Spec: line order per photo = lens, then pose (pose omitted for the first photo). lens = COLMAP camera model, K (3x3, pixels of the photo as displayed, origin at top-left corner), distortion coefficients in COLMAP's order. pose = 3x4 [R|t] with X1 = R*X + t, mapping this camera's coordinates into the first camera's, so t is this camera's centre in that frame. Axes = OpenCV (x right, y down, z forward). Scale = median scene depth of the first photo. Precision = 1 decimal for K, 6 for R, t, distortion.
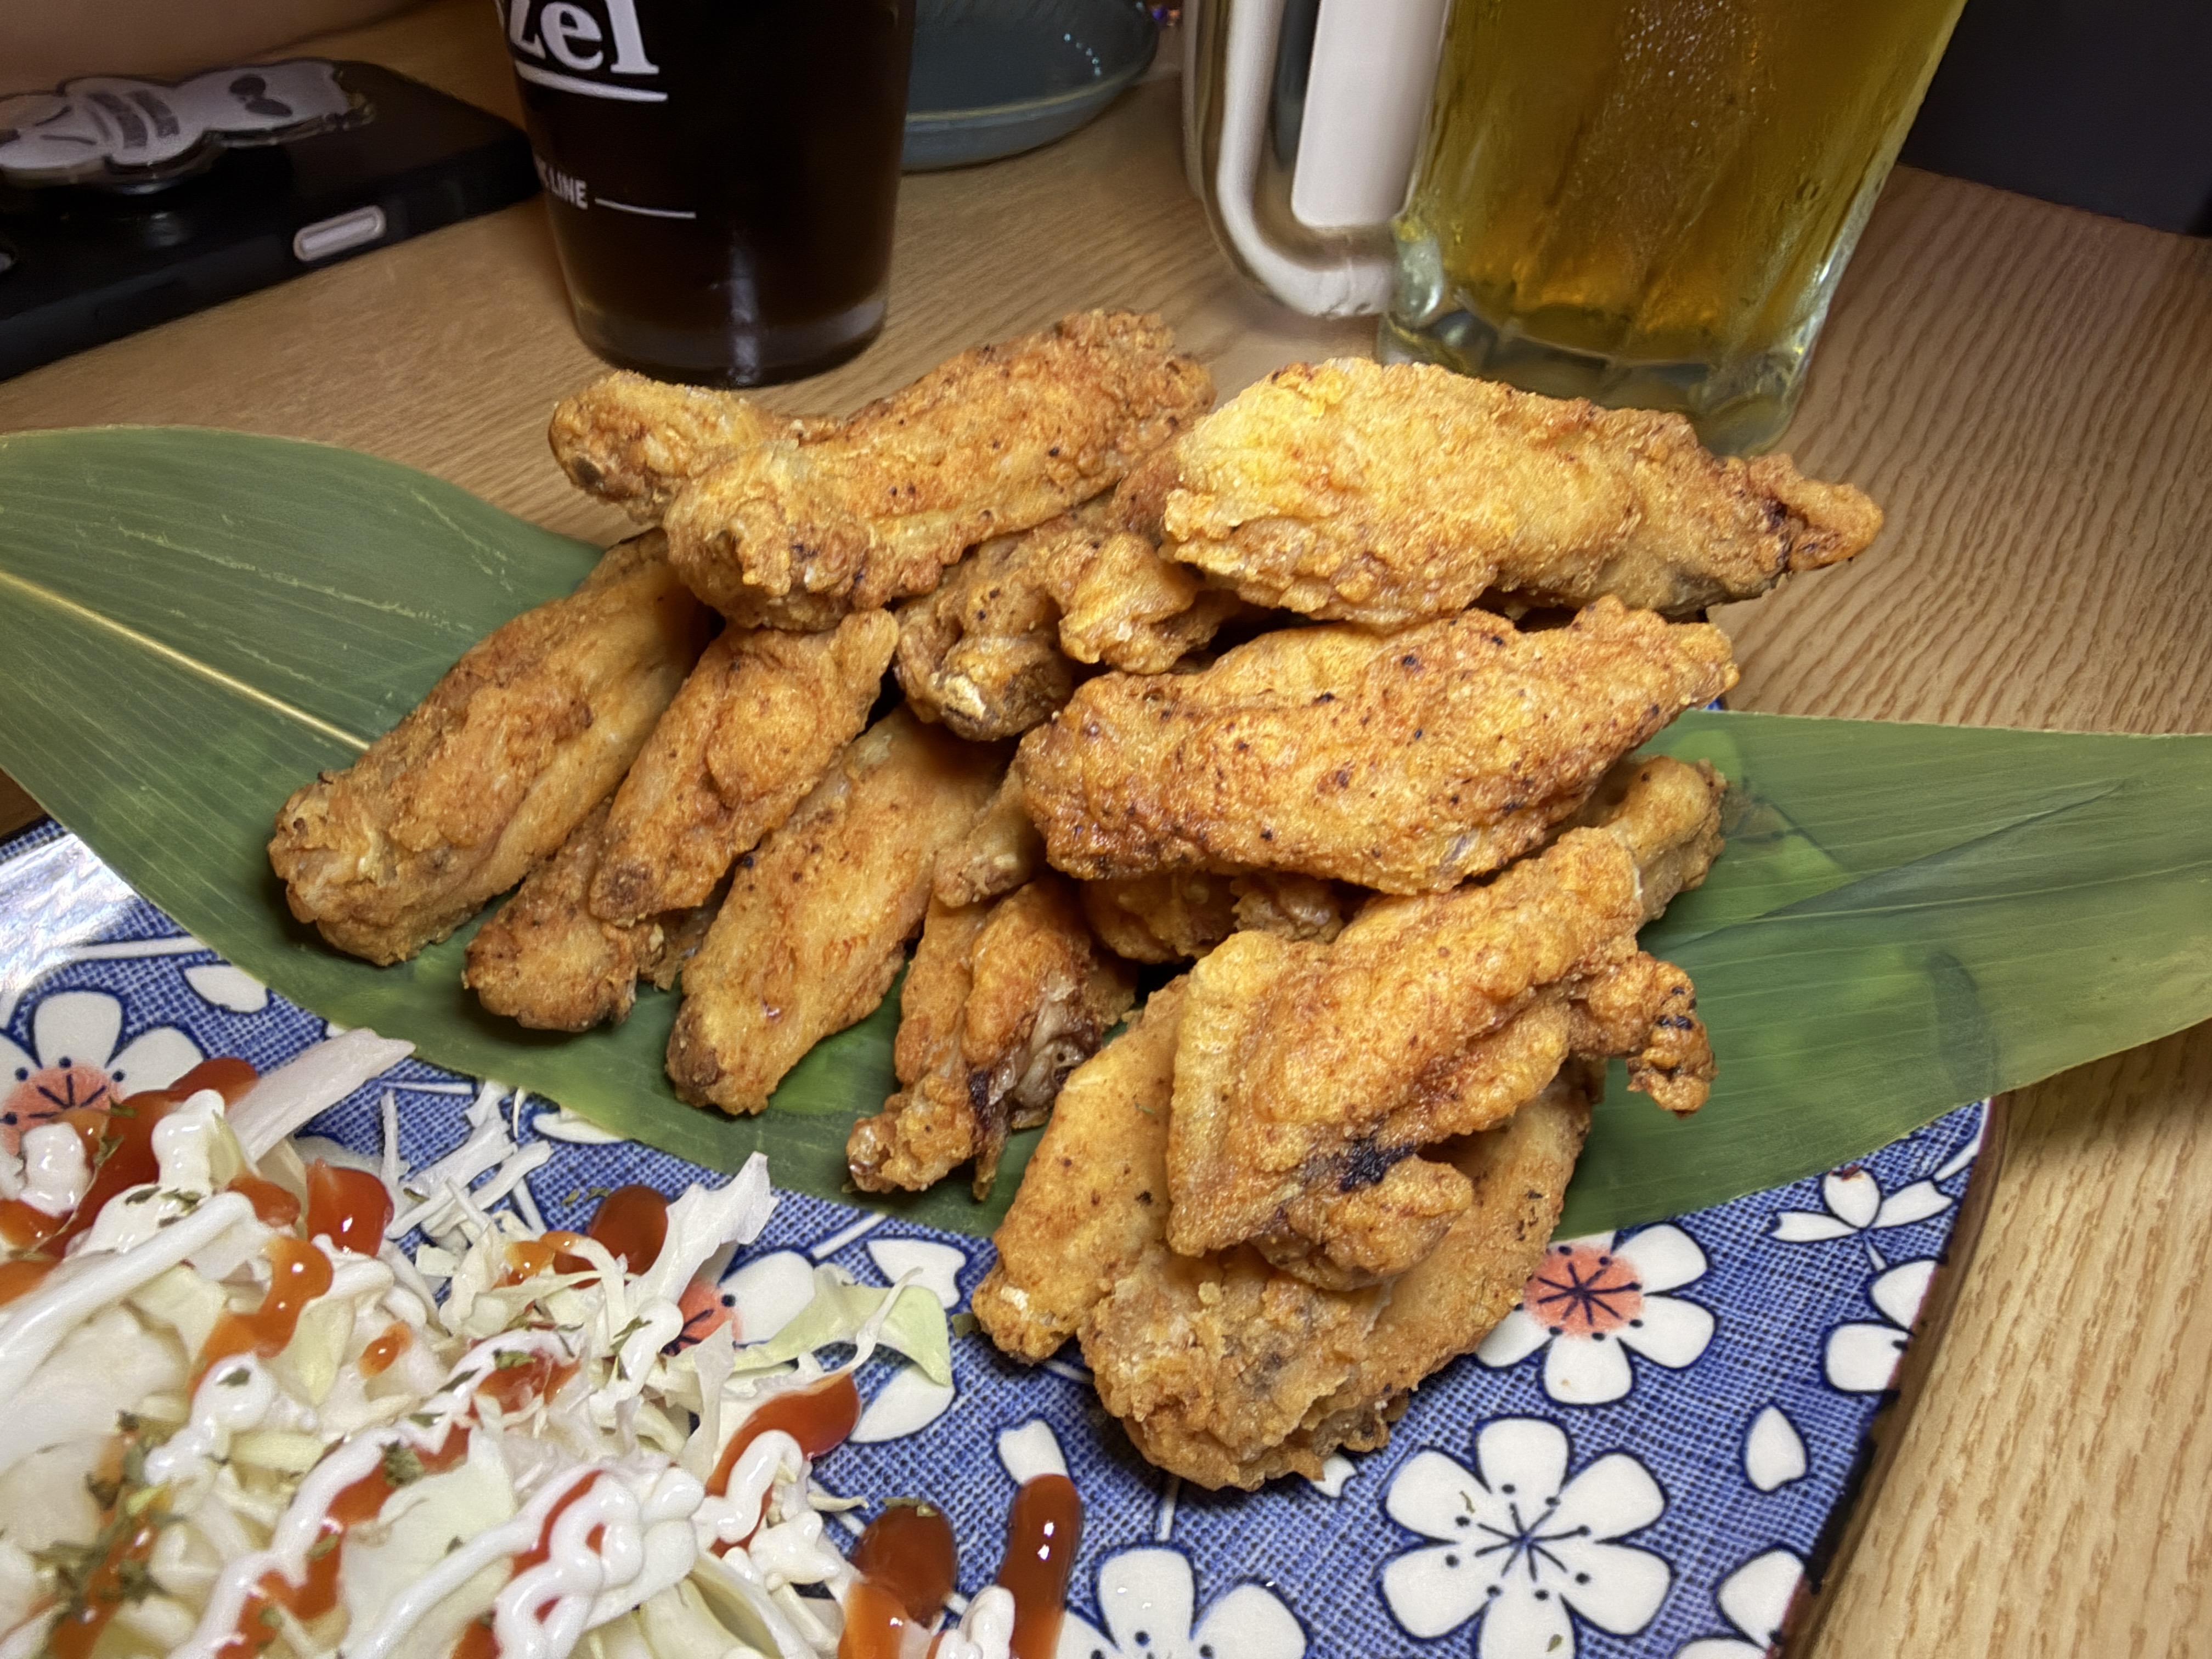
lens RADIAL K [[1526.7, 0, 1107.3], [0, 1526.7, 837.3], [0, 0, 1]] dist [-0.004426, -0.001746]
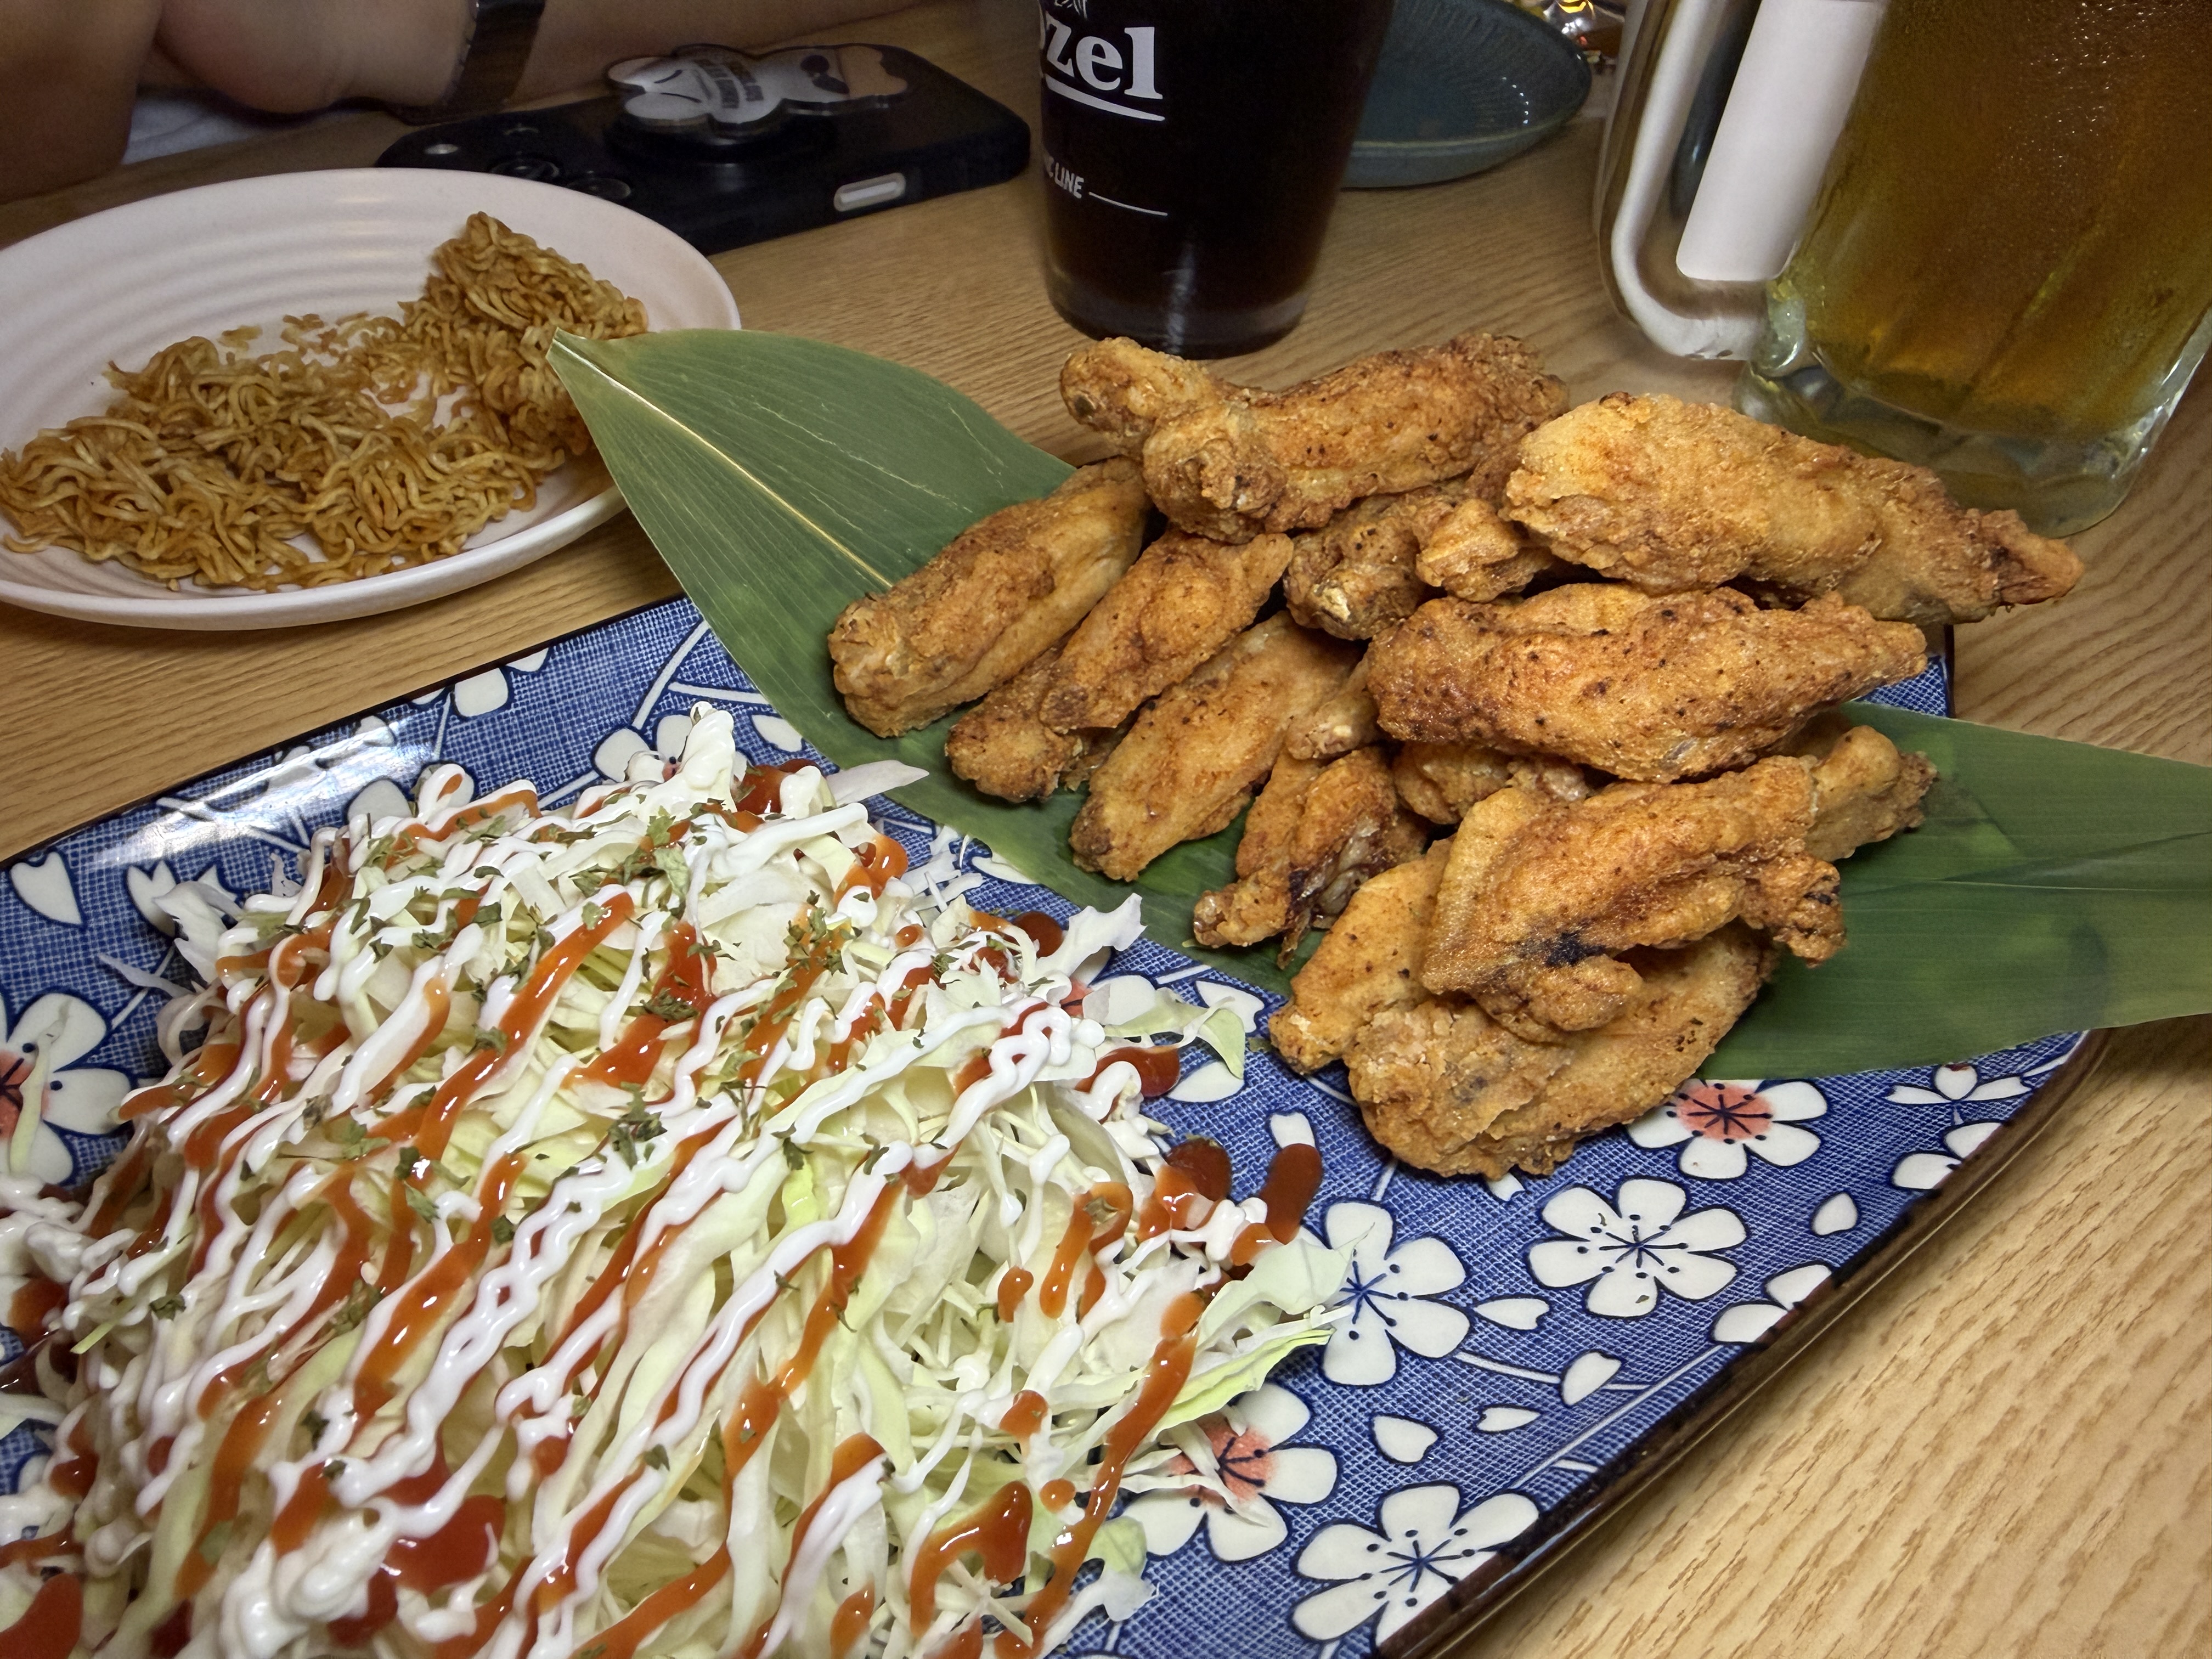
lens RADIAL K [[1526.7, 0, 1100.9], [0, 1526.7, 789.8], [0, 0, 1]] dist [-0.004426, -0.001746]
pose [[0.964169, 0.175275, -0.199141, 0.004442], [-0.179202, 0.983811, -0.001728, 0.115611], [0.195615, 0.037353, 0.979969, -0.383368]]
